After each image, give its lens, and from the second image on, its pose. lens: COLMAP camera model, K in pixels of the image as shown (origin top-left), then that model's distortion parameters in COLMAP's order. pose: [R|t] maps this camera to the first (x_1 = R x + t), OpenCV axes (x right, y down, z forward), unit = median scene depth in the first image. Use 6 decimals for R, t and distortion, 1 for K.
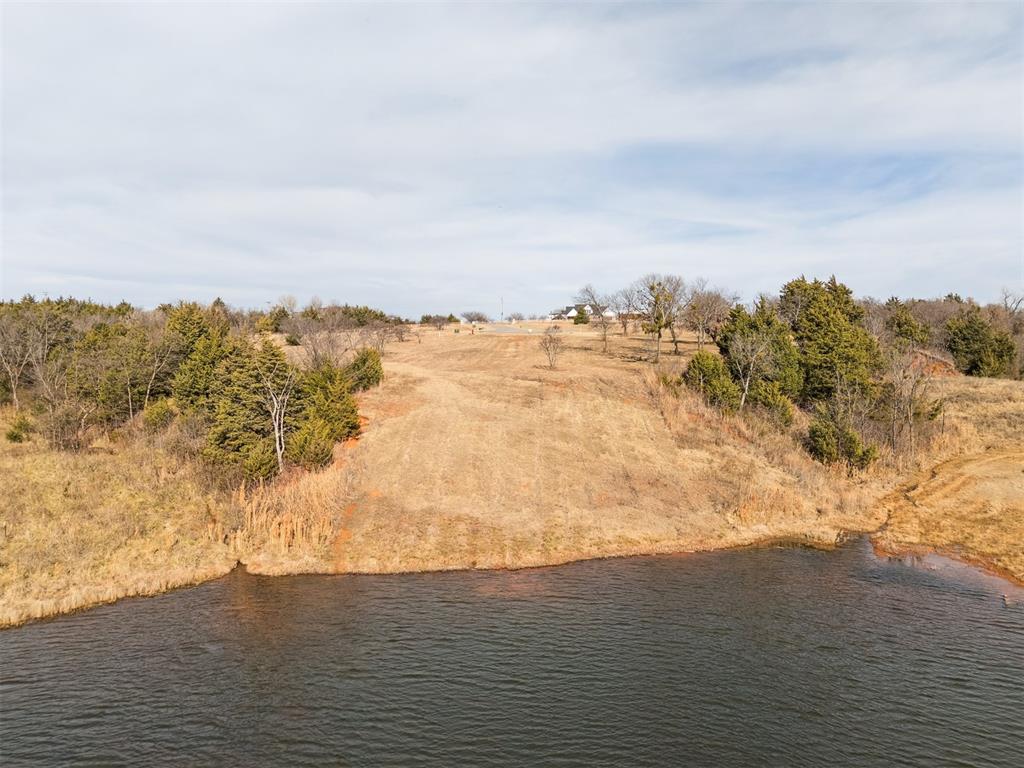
lens RADIAL K [[752.2, 0, 512.5], [0, 752.2, 377.9], [0, 0, 1]] dist [0.081179, -0.071909]
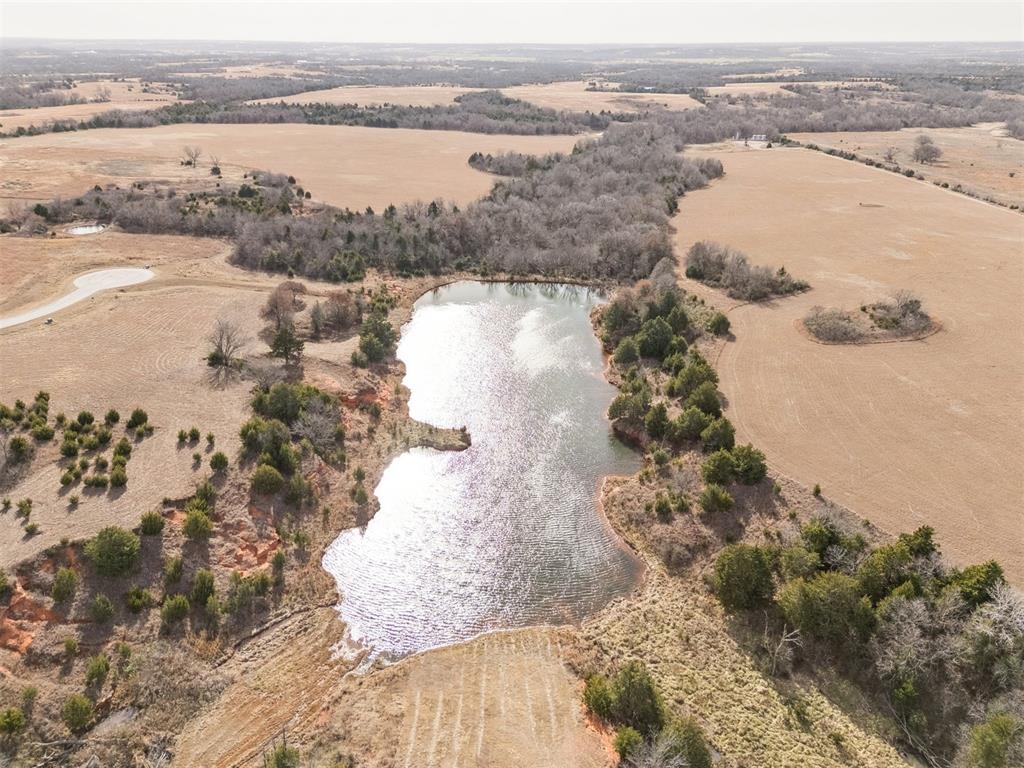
lens RADIAL K [[759.9, 0, 512.0], [0, 759.9, 374.5], [0, 0, 1]] dist [0.083167, -0.070508]
pose [[-0.999280, 0.012586, -0.035804, 0.018985], [-0.004639, 0.895836, 0.444361, -1.385014], [0.037667, 0.444207, -0.895132, 2.197201]]
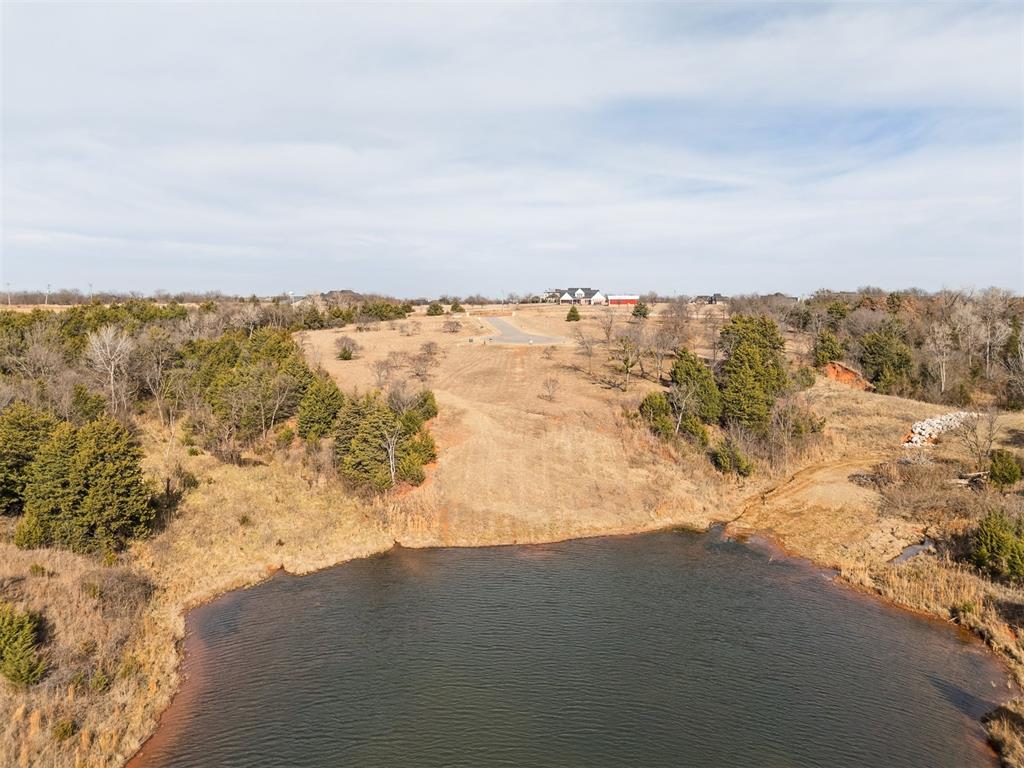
lens RADIAL K [[748.9, 0, 513.8], [0, 748.9, 387.4], [0, 0, 1]] dist [0.087456, -0.077821]
pose [[0.999935, -0.001595, 0.011282, -0.049597], [0.000829, 0.997709, 0.067645, -0.186019], [-0.011364, -0.067632, 0.997646, -0.598579]]
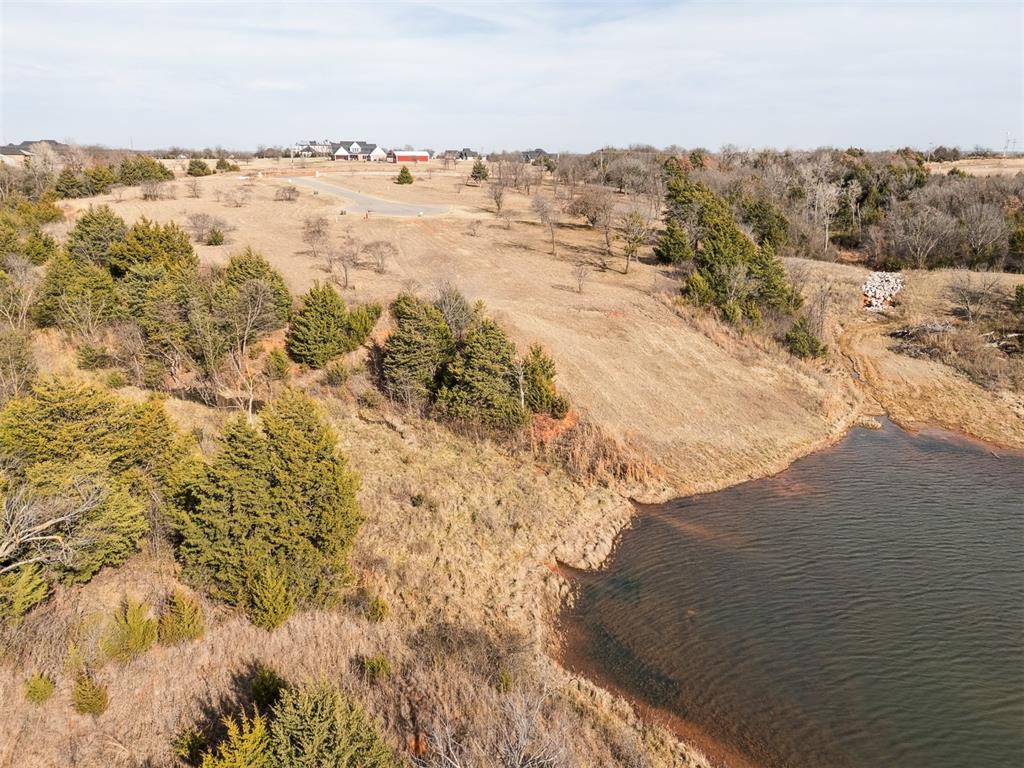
lens RADIAL K [[752.0, 0, 514.0], [0, 752.0, 377.9], [0, 0, 1]] dist [0.083230, -0.073815]
pose [[0.920004, -0.112131, 0.375526, -0.741598], [0.018442, 0.969521, 0.244315, -0.250513], [-0.391476, -0.217845, 0.894030, -0.163041]]
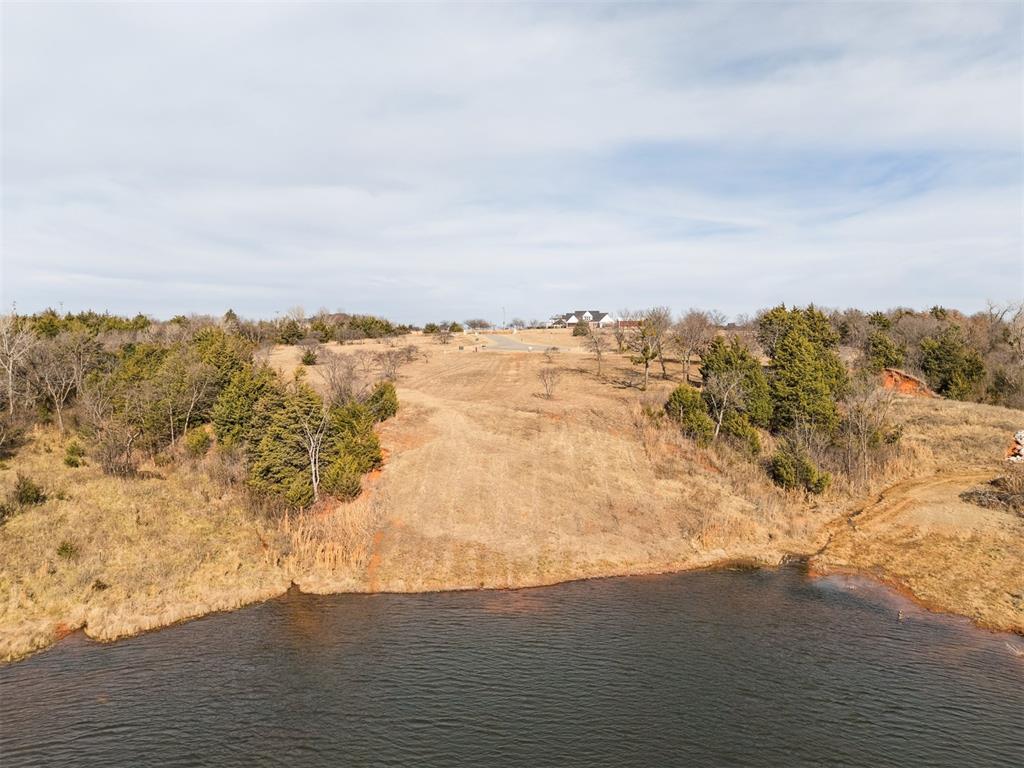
lens RADIAL K [[752.0, 0, 514.0], [0, 752.0, 377.9], [0, 0, 1]] dist [0.083230, -0.073815]
pose [[1.000000, 0.000300, 0.000123, 0.000687], [-0.000301, 0.999997, 0.002581, -0.062422], [-0.000122, -0.002581, 0.999997, -0.156156]]
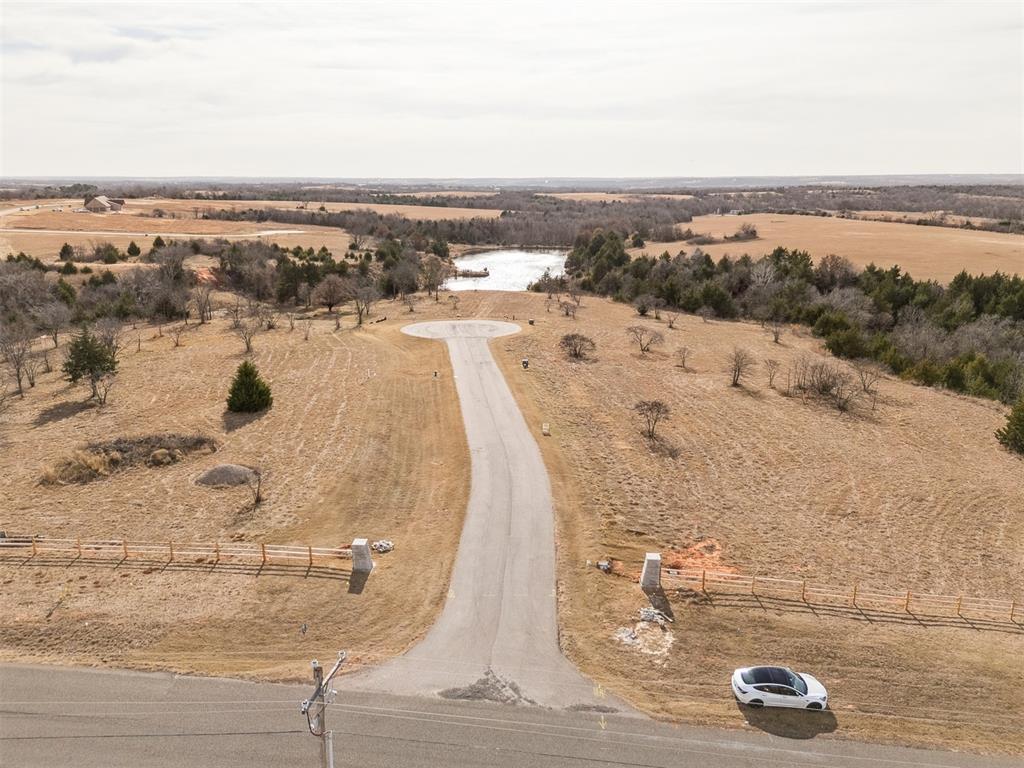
lens RADIAL K [[752.2, 0, 512.5], [0, 752.2, 377.9], [0, 0, 1]] dist [0.081179, -0.071909]
pose [[-0.999931, -0.001423, 0.011677, -0.167526], [0.002223, 0.951909, 0.306373, -0.789579], [-0.011552, 0.306378, -0.951840, 5.273551]]
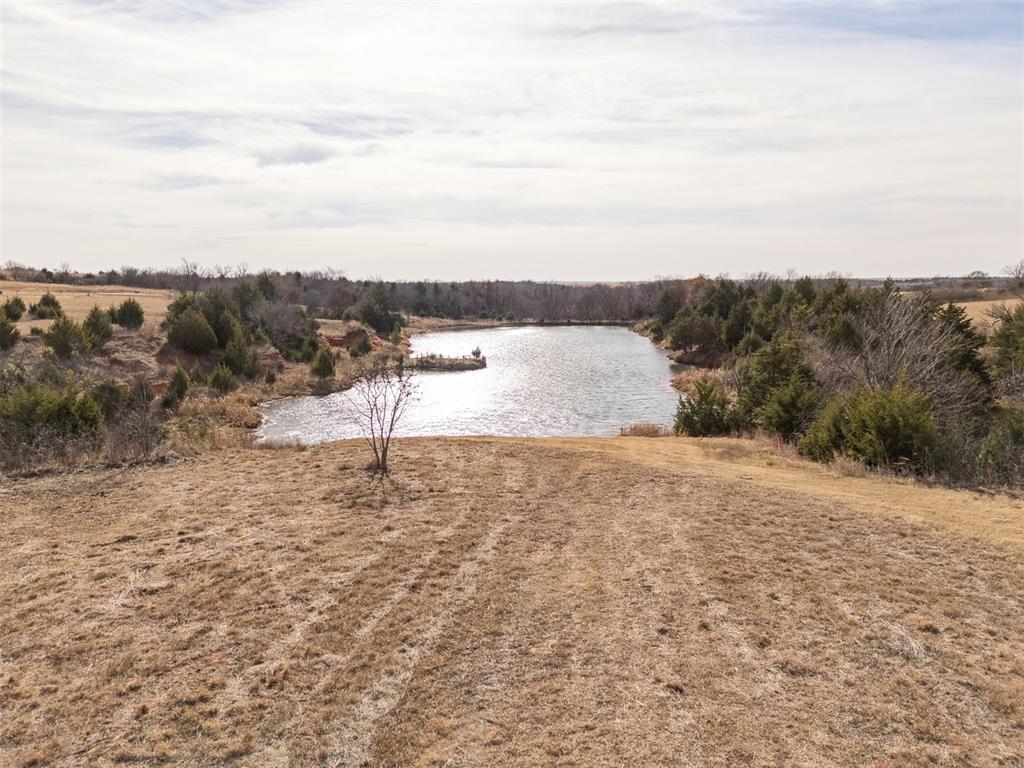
lens RADIAL K [[754.7, 0, 512.4], [0, 754.7, 378.3], [0, 0, 1]] dist [0.078871, -0.067428]
pose [[-0.999989, 0.003412, 0.003305, -0.008098], [0.003946, 0.984021, 0.178006, -0.146969], [-0.002645, 0.178017, -0.984024, 1.810892]]
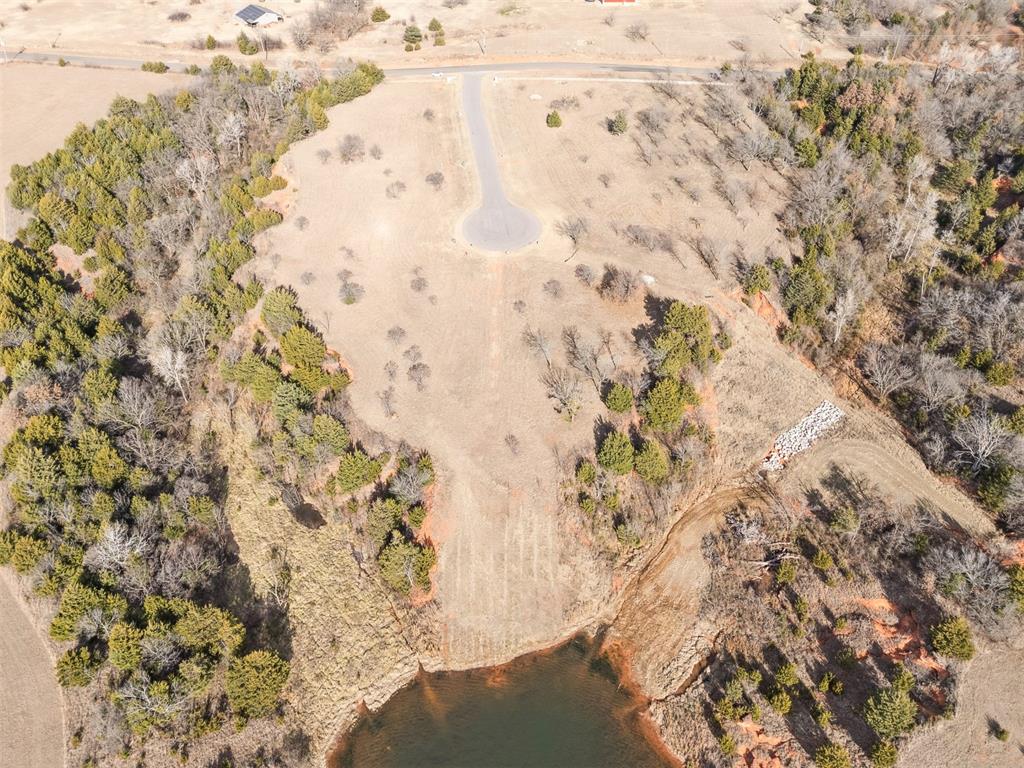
lens RADIAL K [[754.7, 0, 512.4], [0, 754.7, 378.3], [0, 0, 1]] dist [0.078871, -0.067428]
pose [[0.999808, -0.018909, 0.005082, 0.053934], [0.011447, 0.775060, 0.631784, -1.998275], [-0.015885, -0.631605, 0.775128, -0.613734]]
